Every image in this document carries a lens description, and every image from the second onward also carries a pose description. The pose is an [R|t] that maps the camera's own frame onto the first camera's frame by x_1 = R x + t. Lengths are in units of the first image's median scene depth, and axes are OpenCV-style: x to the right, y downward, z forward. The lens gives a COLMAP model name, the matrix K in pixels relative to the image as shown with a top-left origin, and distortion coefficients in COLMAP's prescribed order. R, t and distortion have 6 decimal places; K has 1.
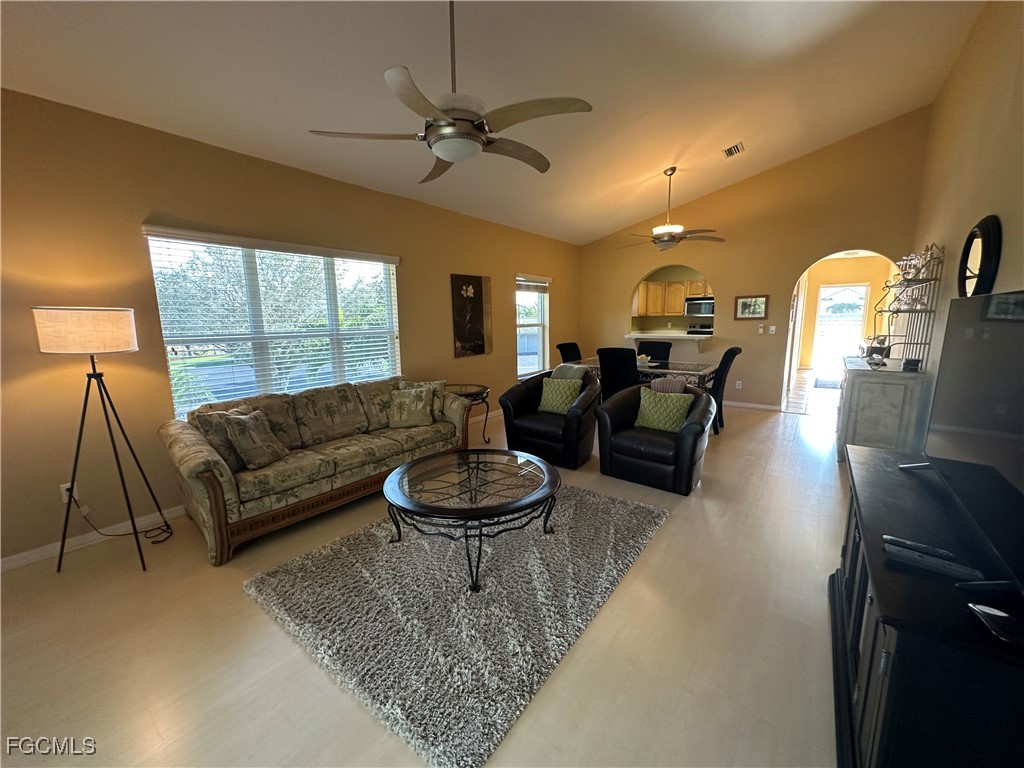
lens RADIAL K [[409.2, 0, 512.1], [0, 409.2, 386.5], [0, 0, 1]] dist [0.001181, -0.000155]
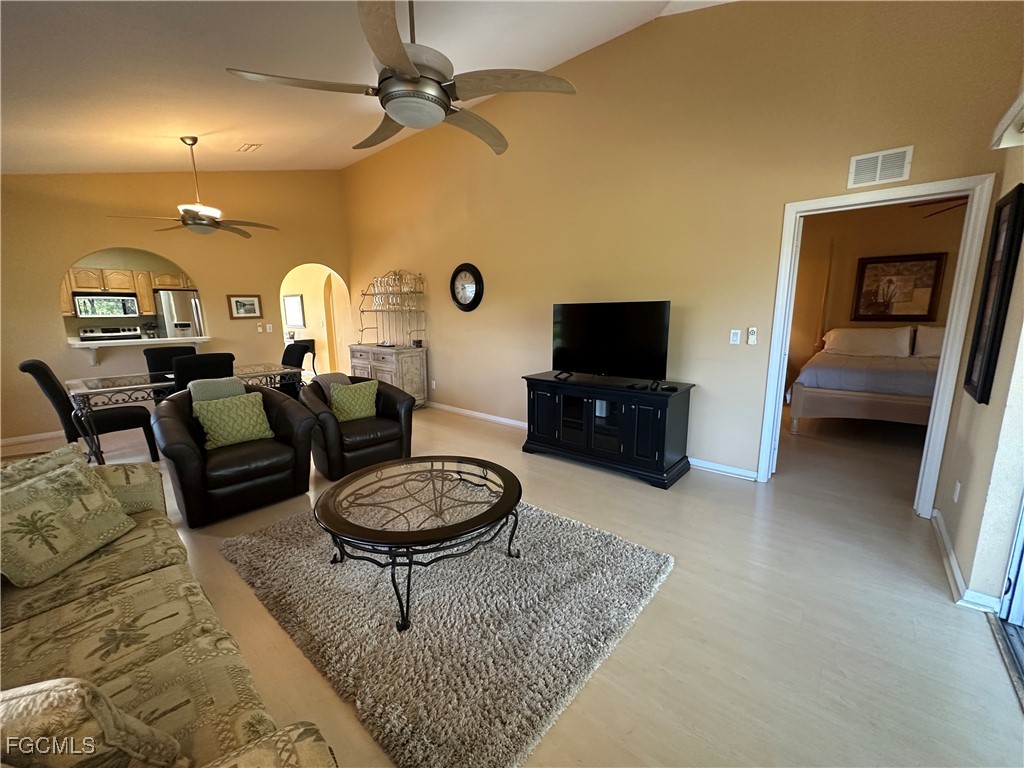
lens RADIAL K [[409.2, 0, 513.7], [0, 409.2, 386.2], [0, 0, 1]] dist [0.001181, -0.000155]
pose [[0.063556, -0.166378, 0.984012, -0.462688], [0.175970, 0.972424, 0.153053, -0.049081], [-0.982342, 0.163429, 0.091081, 0.349007]]
